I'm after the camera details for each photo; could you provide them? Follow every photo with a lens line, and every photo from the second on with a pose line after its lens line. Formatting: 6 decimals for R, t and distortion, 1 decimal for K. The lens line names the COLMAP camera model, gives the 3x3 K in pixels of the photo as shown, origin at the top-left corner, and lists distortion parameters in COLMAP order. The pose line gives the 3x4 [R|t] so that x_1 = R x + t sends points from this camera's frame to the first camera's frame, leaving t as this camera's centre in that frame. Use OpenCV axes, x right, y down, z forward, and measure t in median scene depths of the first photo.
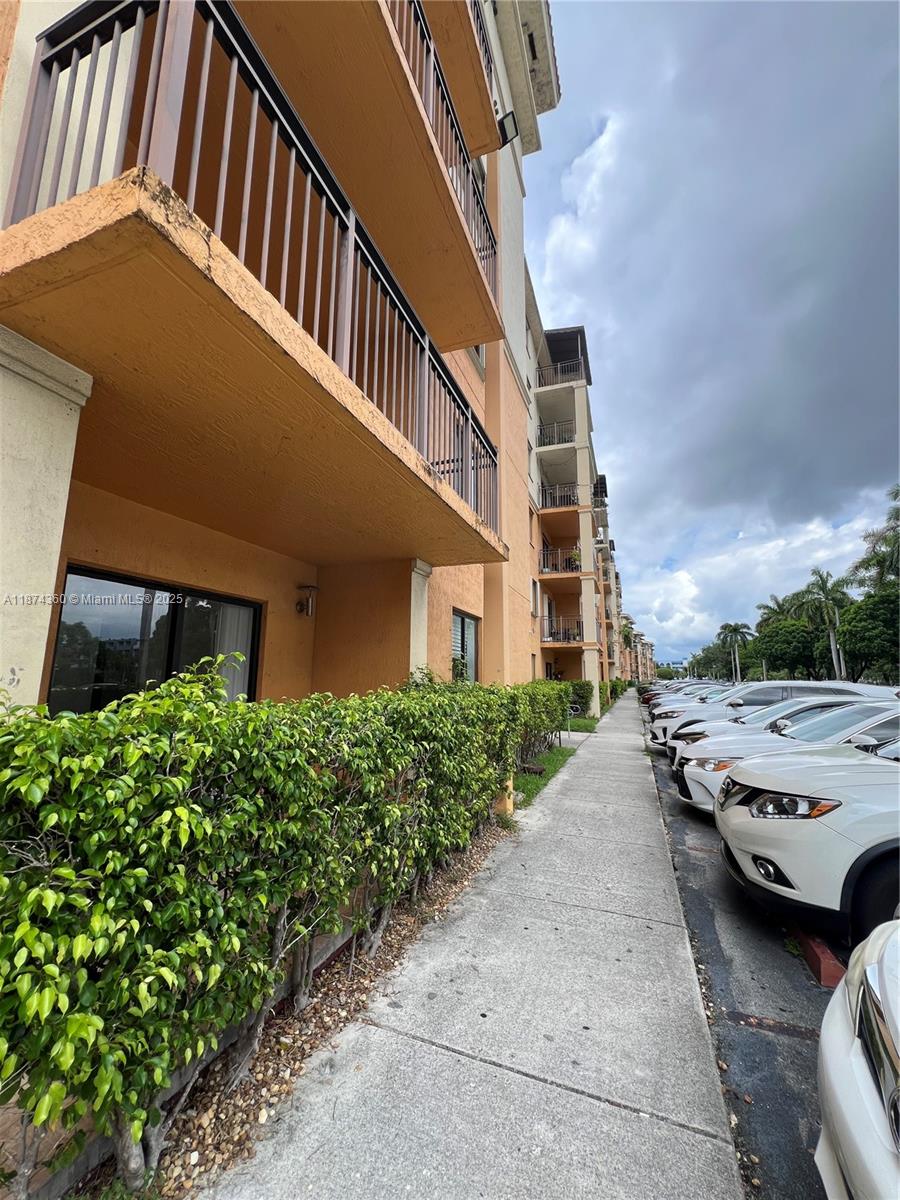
lens RADIAL K [[478.7, 0, 450.0], [0, 478.7, 600.0], [0, 0, 1]] dist [0.001676, 0.000103]
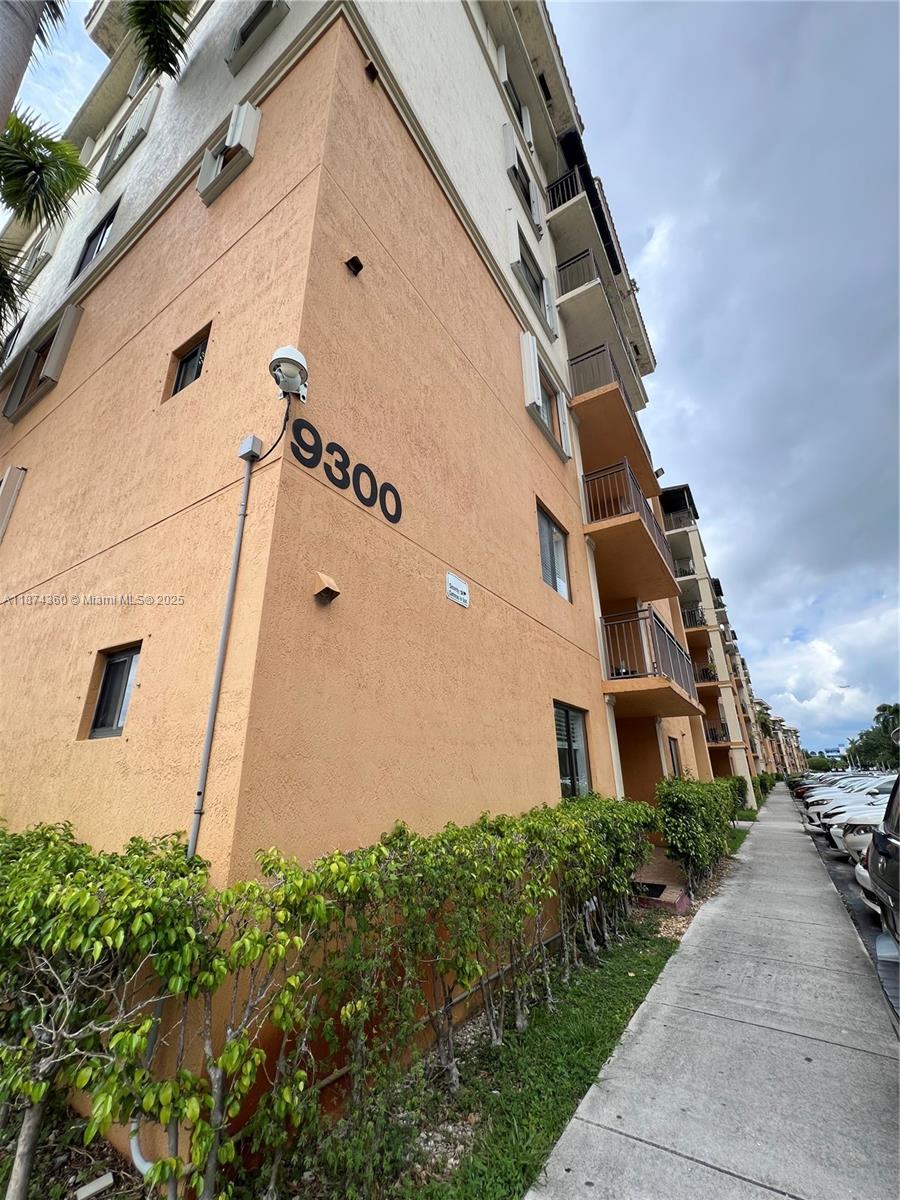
lens RADIAL K [[483.9, 0, 450.0], [0, 483.9, 600.0], [0, 0, 1]] dist [-0.001220, 0.000004]
pose [[0.977997, -0.091022, -0.187717, -0.043559], [0.054442, 0.979975, -0.191536, -0.019676], [0.201392, 0.177101, 0.963367, -0.106743]]
